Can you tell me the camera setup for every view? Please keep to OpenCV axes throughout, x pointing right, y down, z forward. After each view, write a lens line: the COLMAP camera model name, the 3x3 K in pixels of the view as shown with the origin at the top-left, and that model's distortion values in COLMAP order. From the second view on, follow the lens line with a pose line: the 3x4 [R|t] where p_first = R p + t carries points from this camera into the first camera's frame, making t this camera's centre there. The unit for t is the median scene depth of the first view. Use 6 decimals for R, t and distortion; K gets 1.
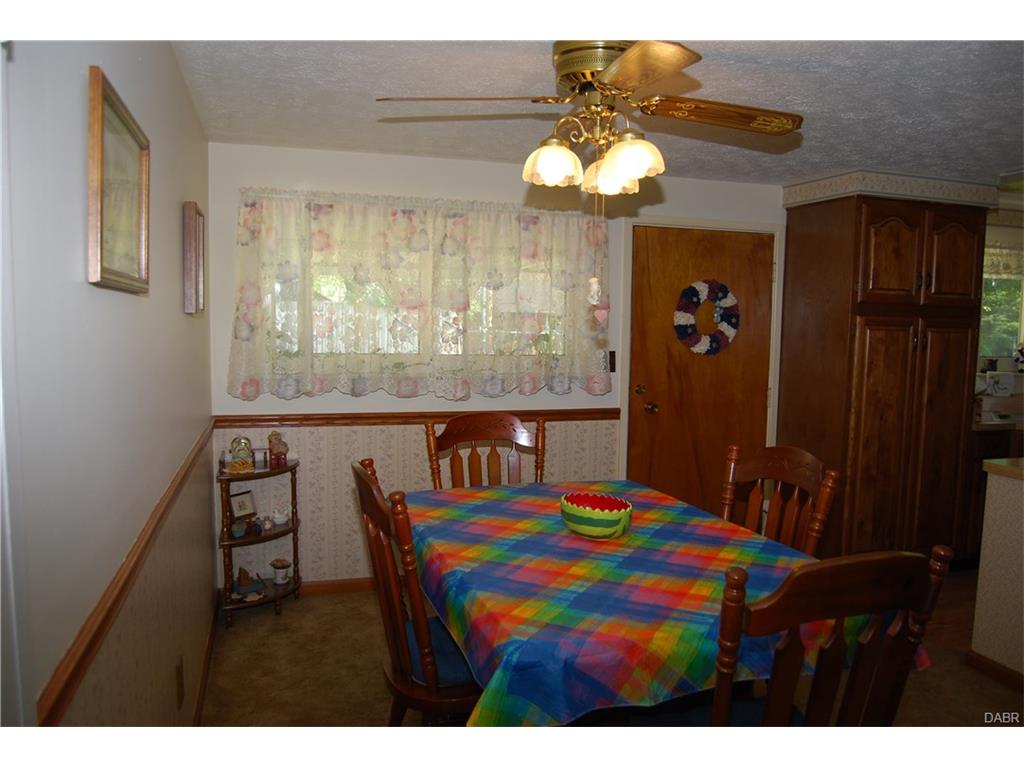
lens RADIAL K [[832.9, 0, 515.2], [0, 832.9, 392.6], [0, 0, 1]] dist [-0.078462, 0.008041]
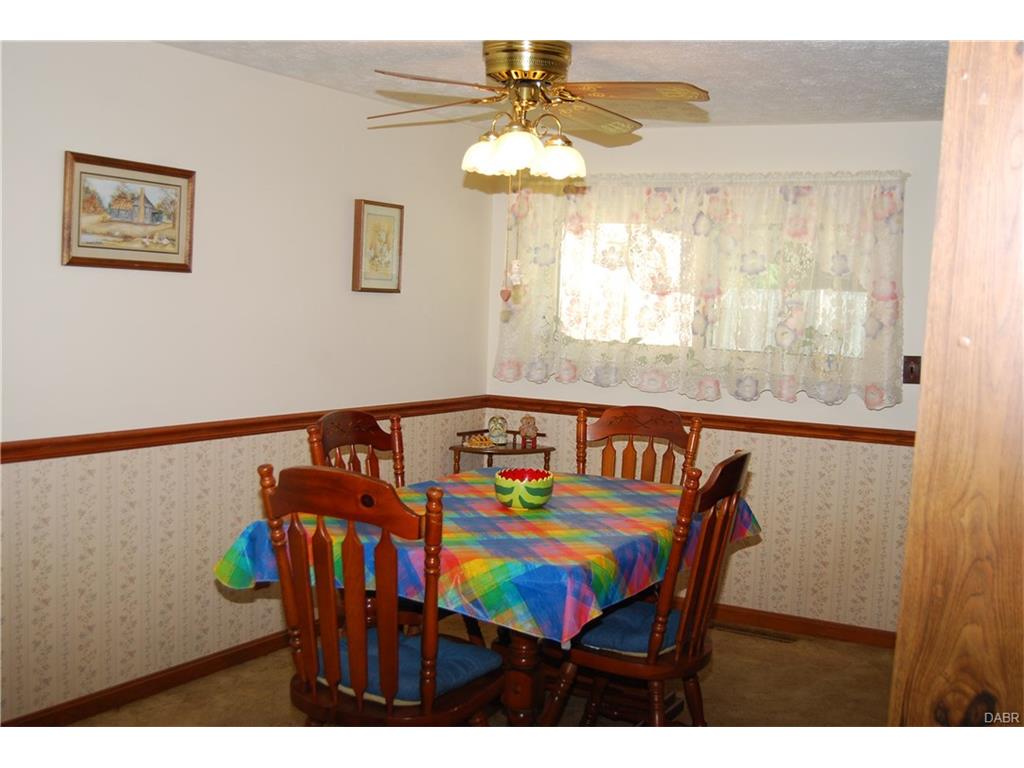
lens RADIAL K [[1280.1, 0, 512.0], [0, 1280.1, 384.0], [0, 0, 1]] dist [-0.015940, -0.007497]
pose [[0.682172, 0.062970, -0.728475, 0.806272], [-0.096923, 0.995281, -0.004729, 0.018946], [0.724740, 0.073832, 0.685056, -0.074997]]
